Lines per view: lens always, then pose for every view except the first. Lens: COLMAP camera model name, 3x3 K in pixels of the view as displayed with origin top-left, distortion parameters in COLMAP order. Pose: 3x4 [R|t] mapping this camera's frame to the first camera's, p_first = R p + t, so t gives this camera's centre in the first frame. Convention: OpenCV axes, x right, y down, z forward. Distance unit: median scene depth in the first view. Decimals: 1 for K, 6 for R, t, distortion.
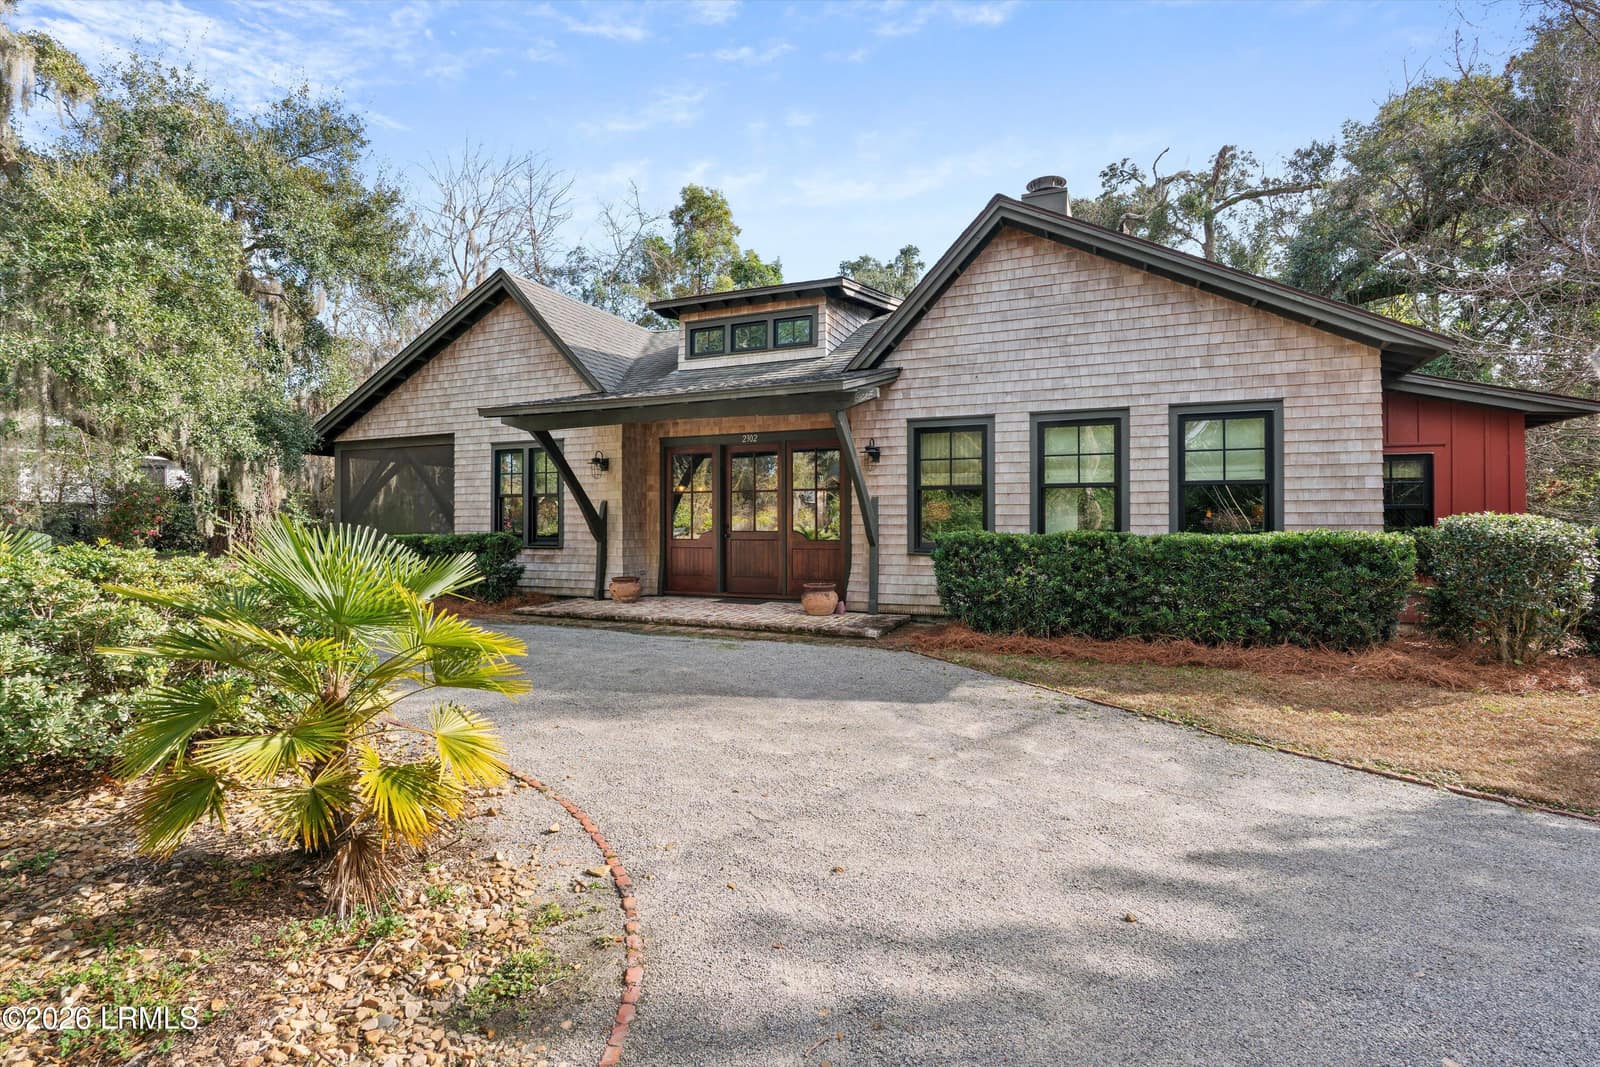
lens RADIAL K [[746.9, 0, 764.7], [0, 746.9, 519.4], [0, 0, 1]] dist [-0.002733, -0.000062]
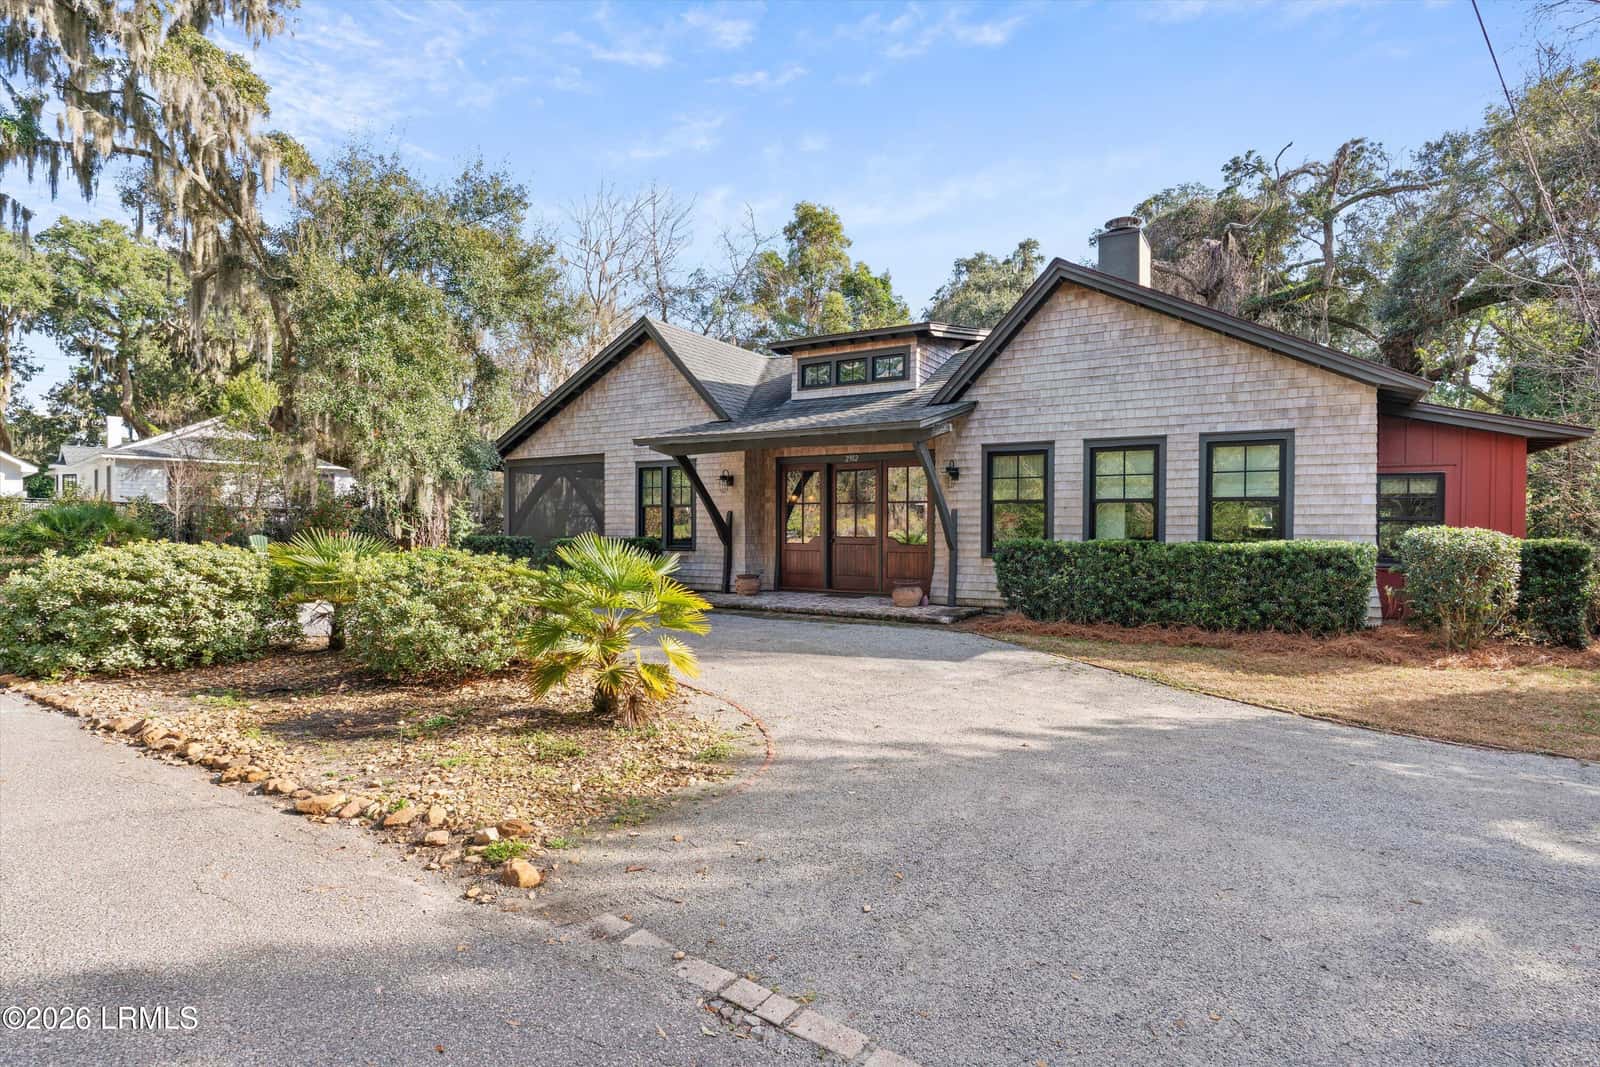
lens RADIAL K [[772.1, 0, 795.3], [0, 772.1, 537.3], [0, 0, 1]] dist [0.001004, 0.000200]
pose [[0.994082, 0.003996, -0.108556, 0.028260], [-0.001697, 0.999772, 0.021265, -0.011062], [0.108616, -0.020955, 0.993863, -0.259879]]
